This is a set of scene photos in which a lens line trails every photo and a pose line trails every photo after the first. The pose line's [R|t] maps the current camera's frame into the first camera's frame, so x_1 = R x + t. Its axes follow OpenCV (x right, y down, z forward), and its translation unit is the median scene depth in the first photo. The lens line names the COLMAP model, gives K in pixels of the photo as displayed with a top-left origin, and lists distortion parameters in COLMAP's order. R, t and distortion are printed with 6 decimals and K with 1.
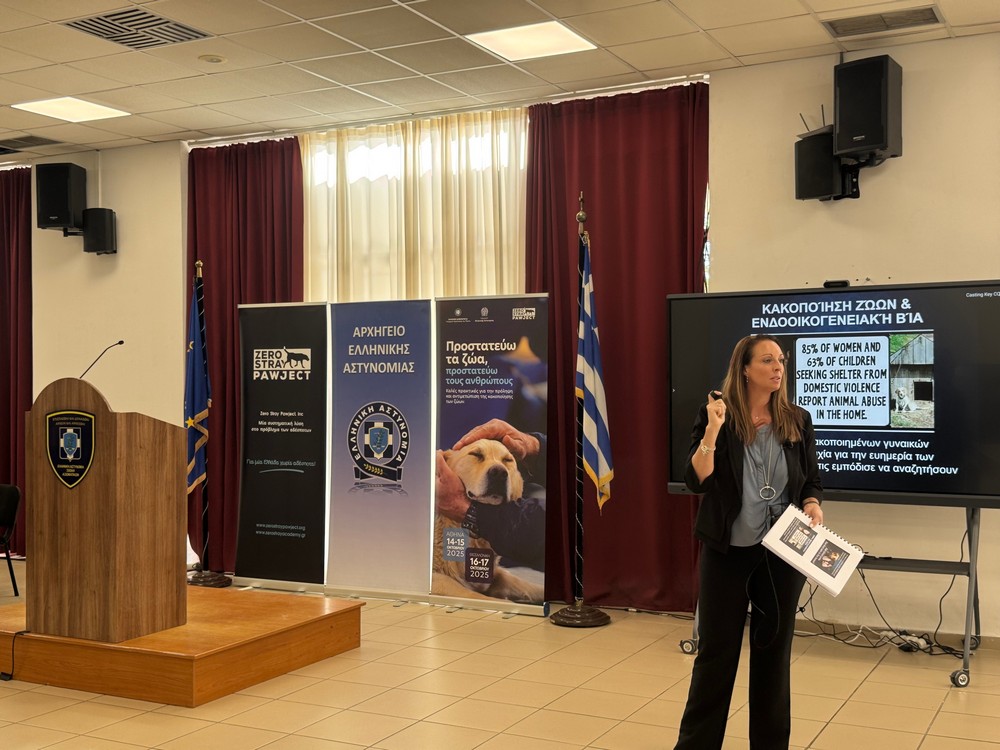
lens RADIAL K [[1161.3, 0, 512.6], [0, 1161.3, 375.9], [0, 0, 1]] dist [0.117464, 0.000000]
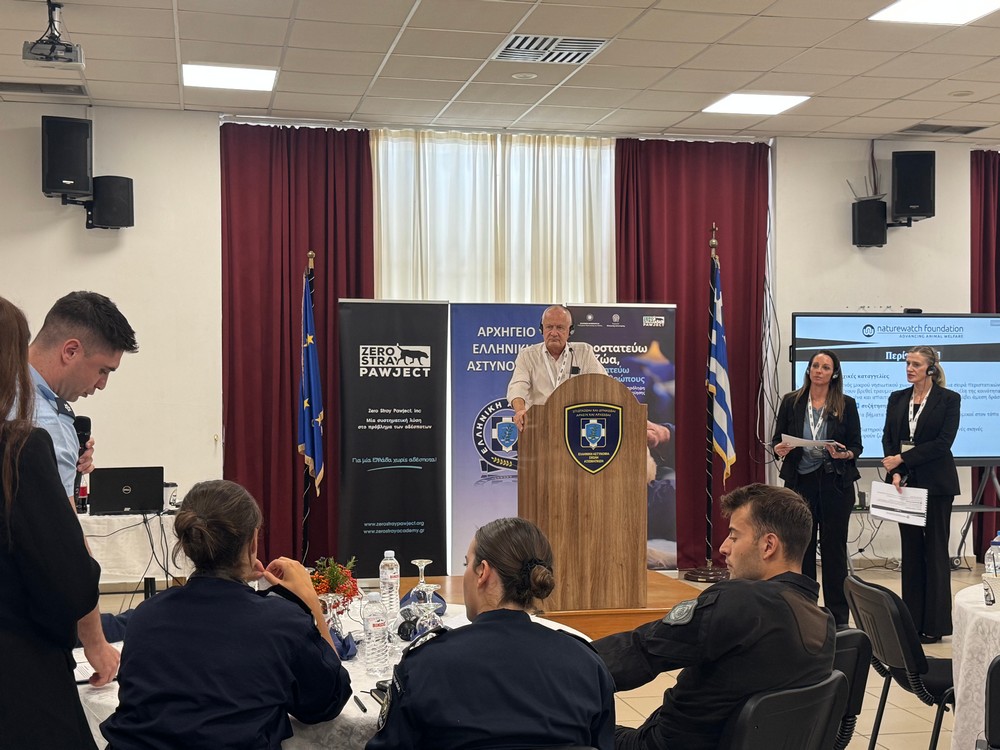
lens RADIAL K [[1308.3, 0, 503.2], [0, 1308.3, 379.1], [0, 0, 1]] dist [0.102465, 0.000000]
pose [[0.765793, 0.006766, 0.643052, -0.922020], [-0.007134, 0.999973, -0.002026, 0.007660], [-0.643048, -0.003036, 0.765820, 0.091855]]
